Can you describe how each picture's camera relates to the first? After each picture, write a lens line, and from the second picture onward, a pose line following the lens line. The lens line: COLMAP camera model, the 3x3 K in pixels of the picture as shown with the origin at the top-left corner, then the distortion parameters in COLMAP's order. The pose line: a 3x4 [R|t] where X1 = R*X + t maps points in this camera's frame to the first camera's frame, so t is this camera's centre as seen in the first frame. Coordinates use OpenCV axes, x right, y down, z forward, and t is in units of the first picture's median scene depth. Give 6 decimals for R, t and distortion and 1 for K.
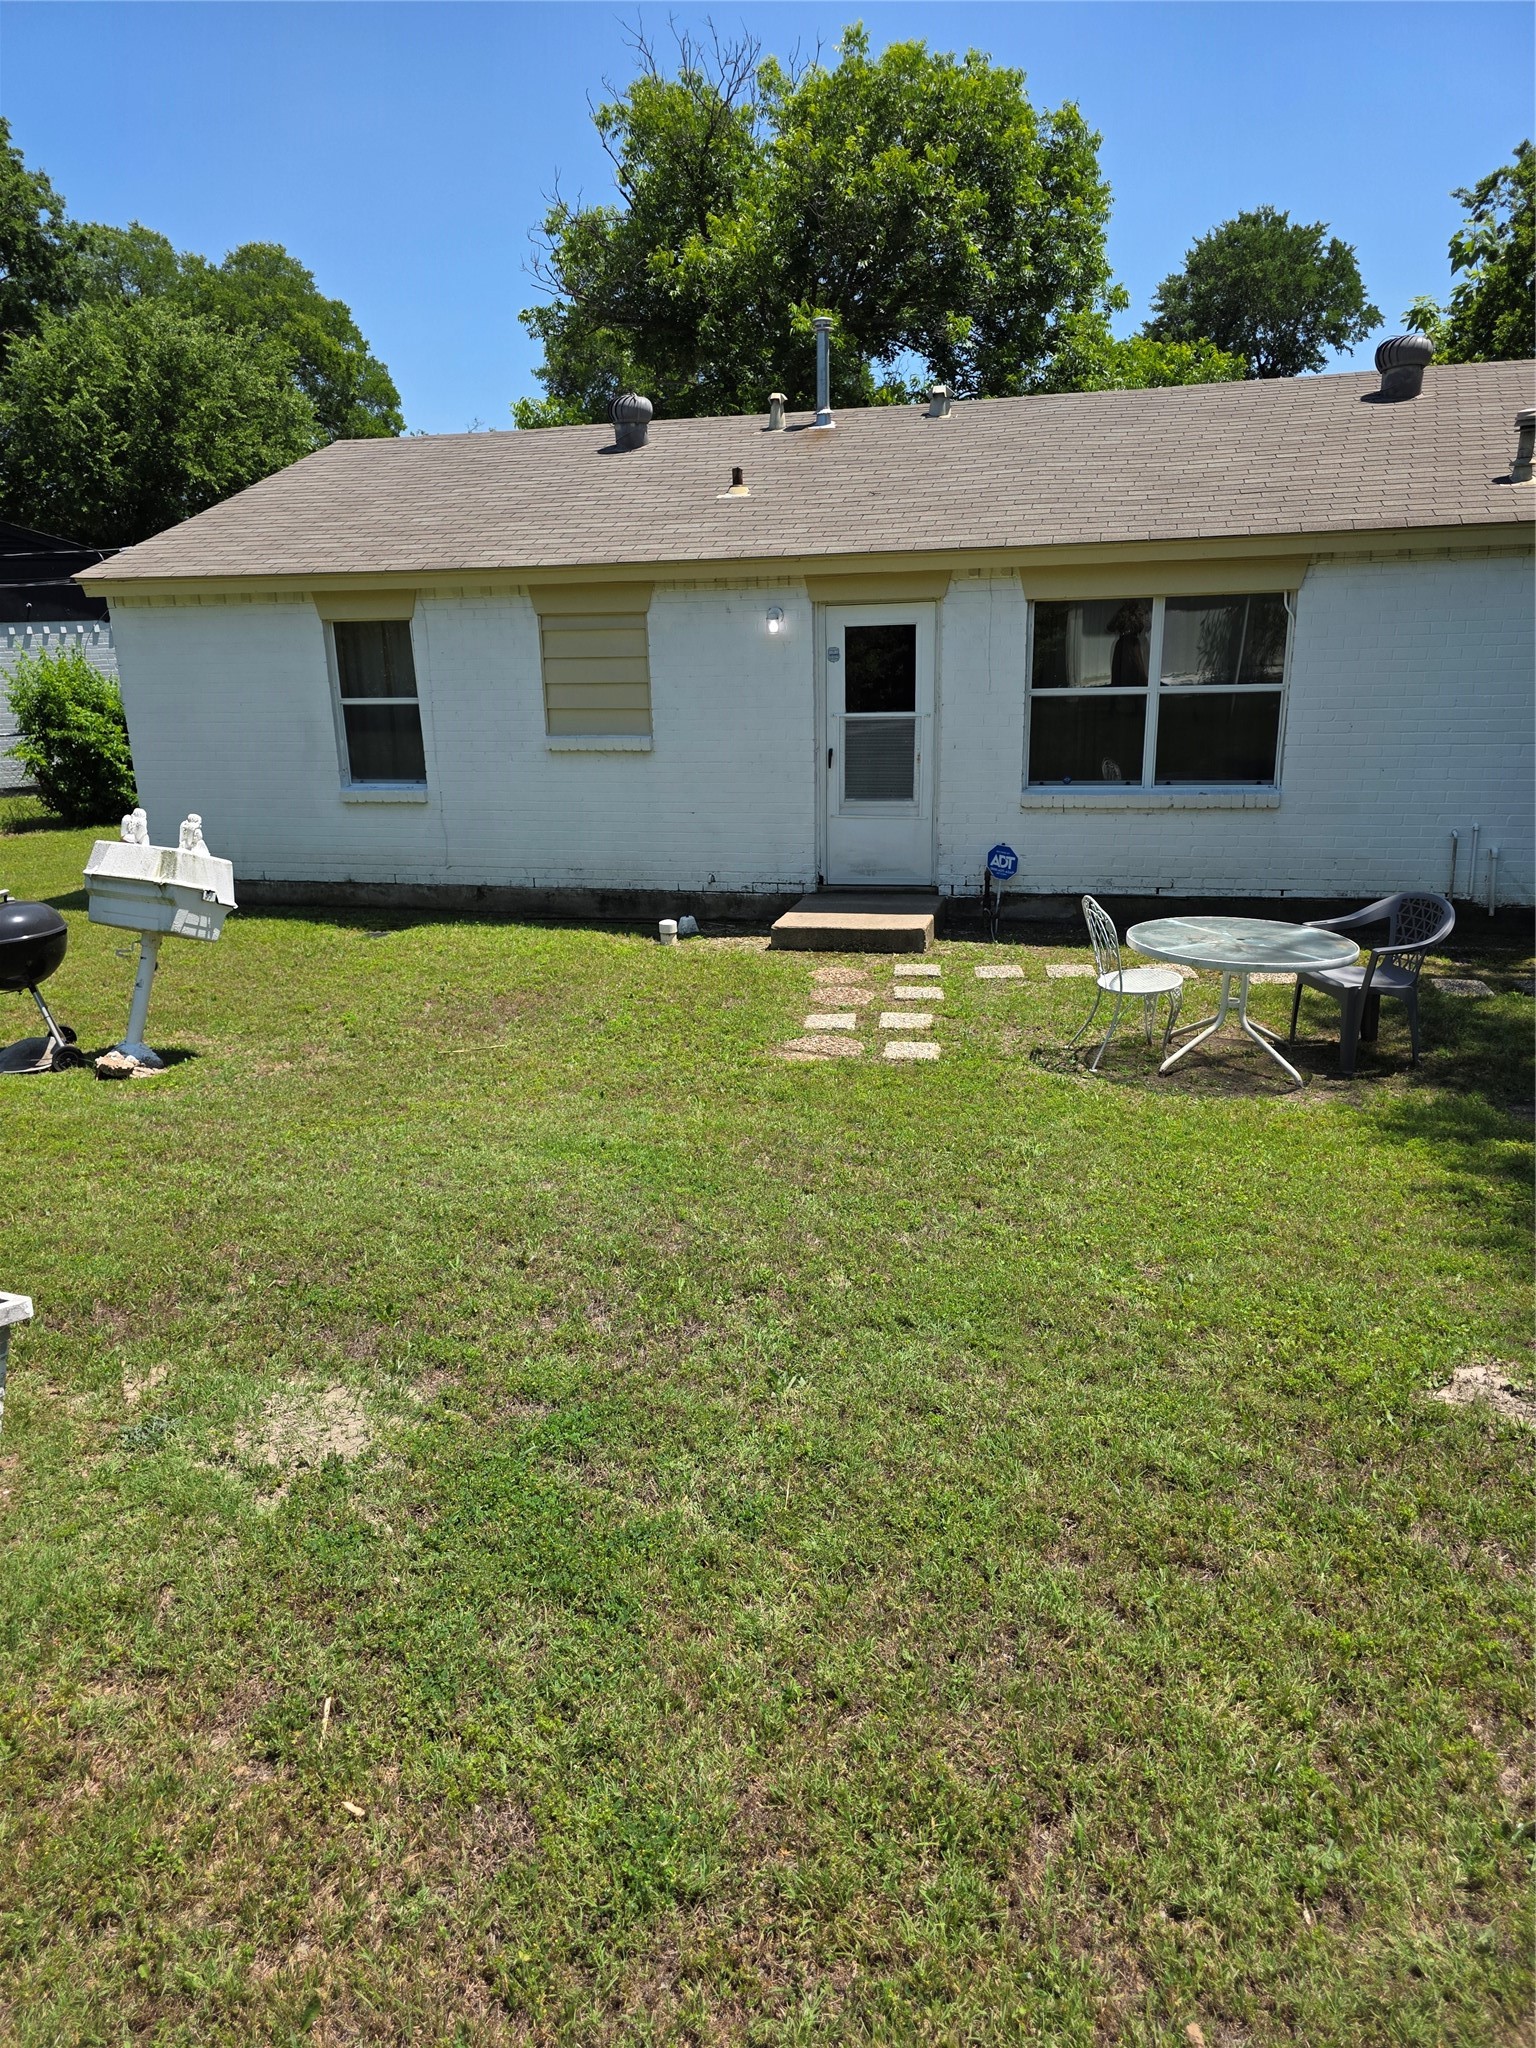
lens RADIAL K [[1336.9, 0, 772.4], [0, 1336.9, 1016.0], [0, 0, 1]] dist [0.062892, -0.055980]
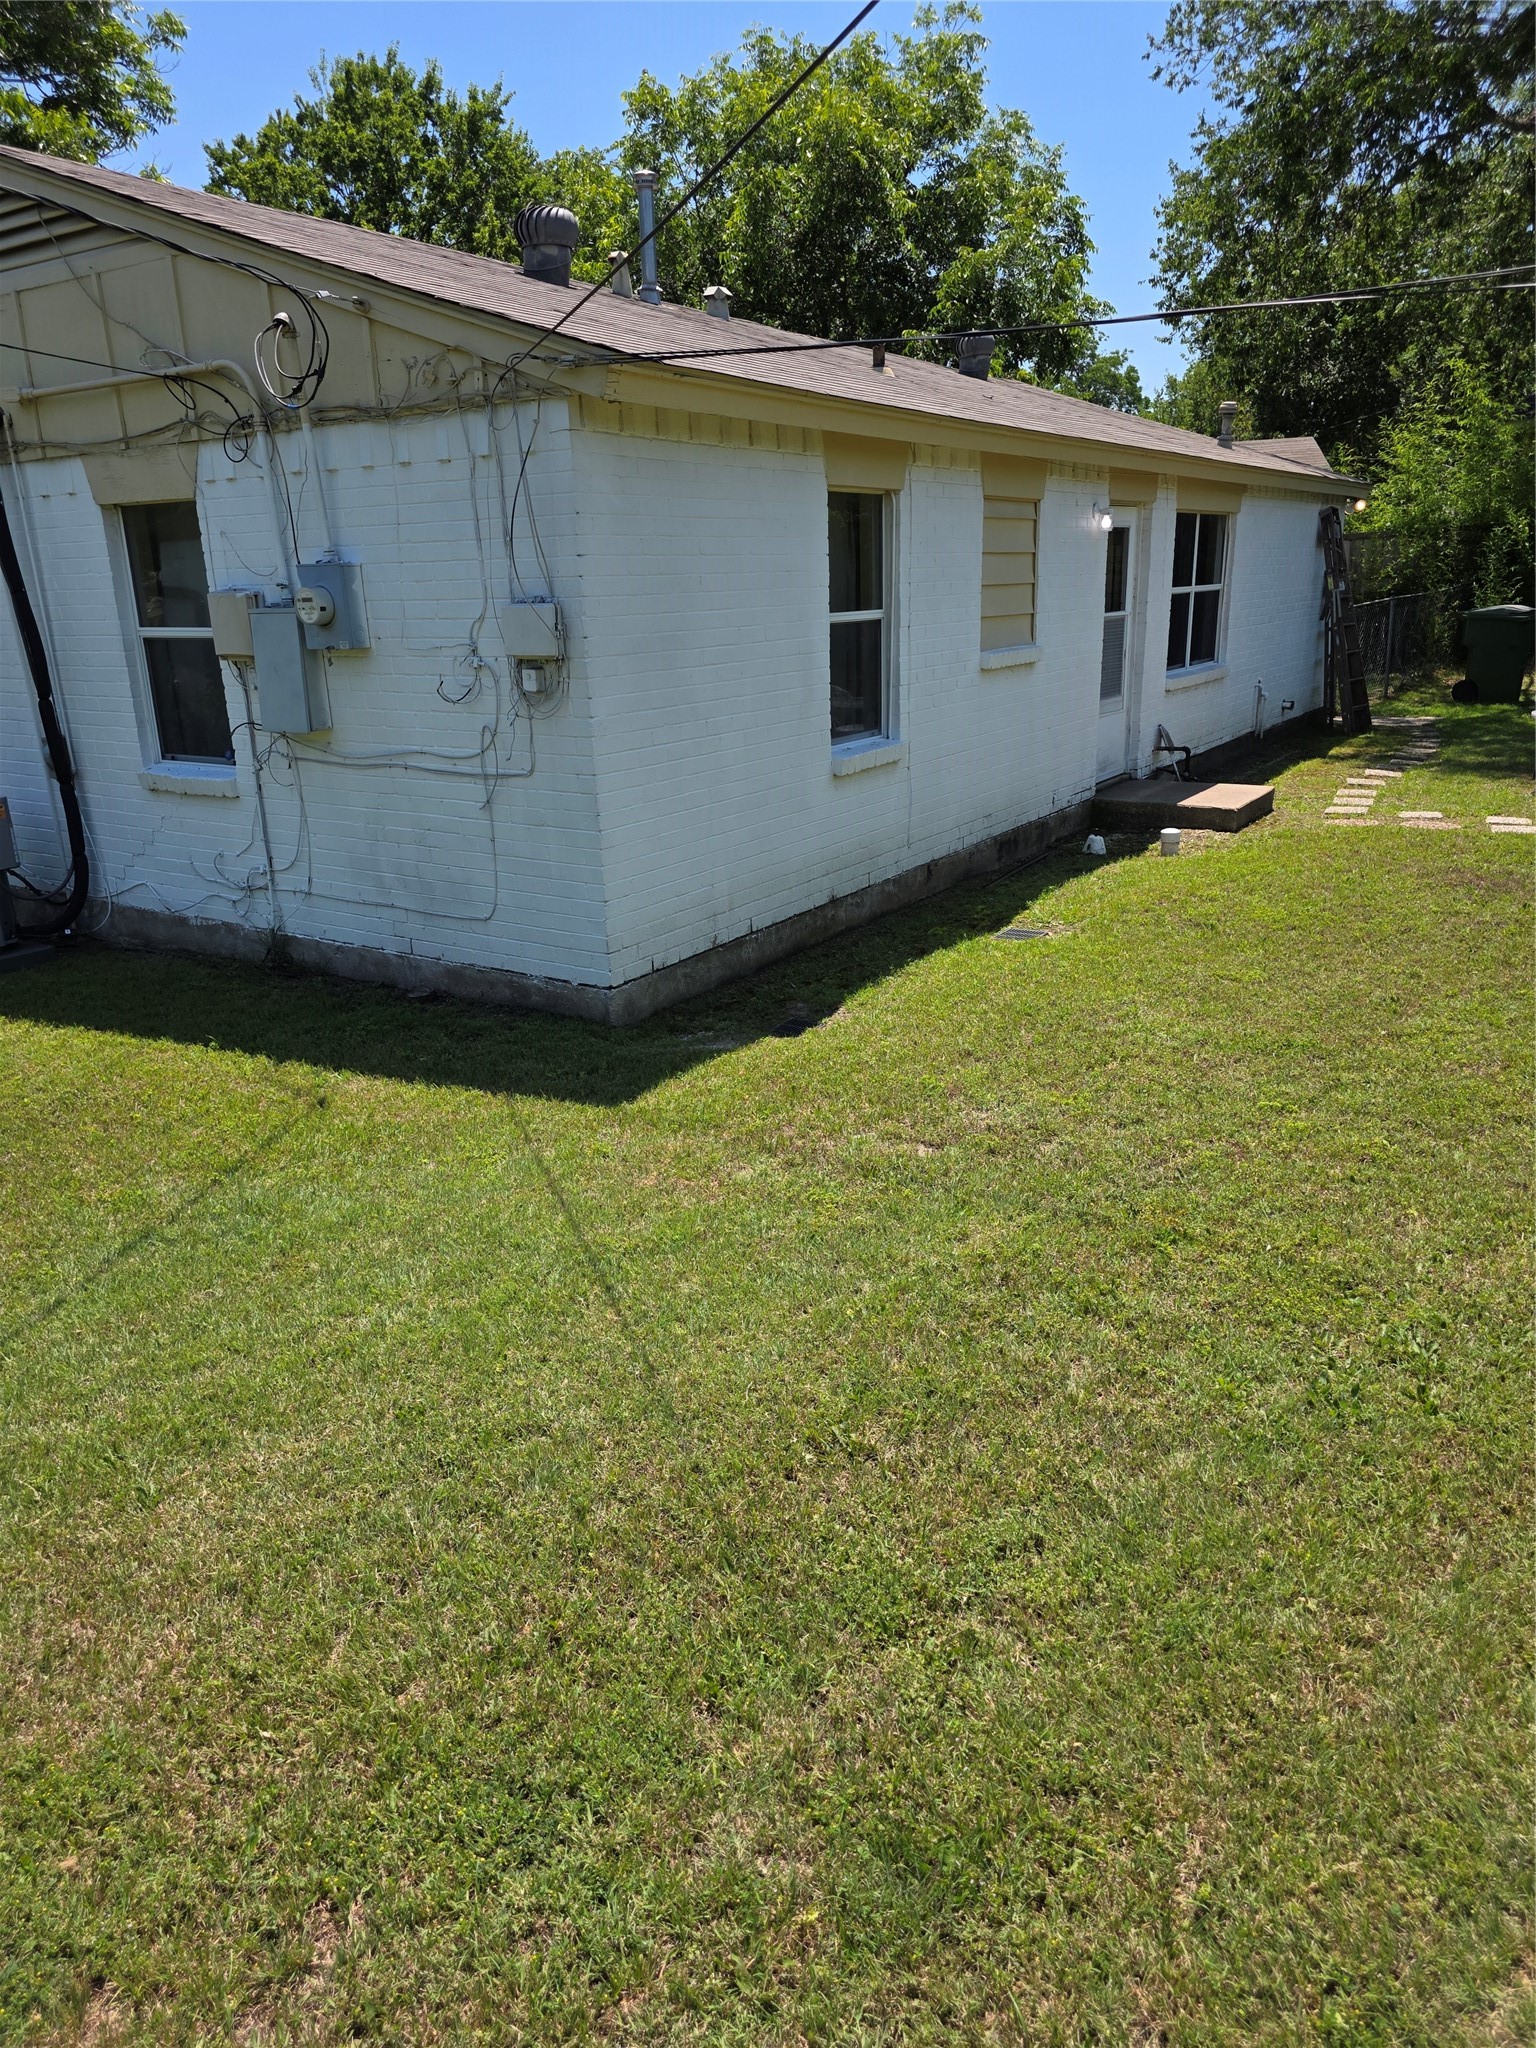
lens RADIAL K [[1359.7, 0, 766.2], [0, 1359.7, 1006.7], [0, 0, 1]] dist [0.061513, -0.047038]
pose [[0.364060, -0.278158, 0.888869, -0.940404], [0.234888, 0.950934, 0.201375, -0.194080], [-0.901270, 0.135472, 0.411533, 0.781465]]
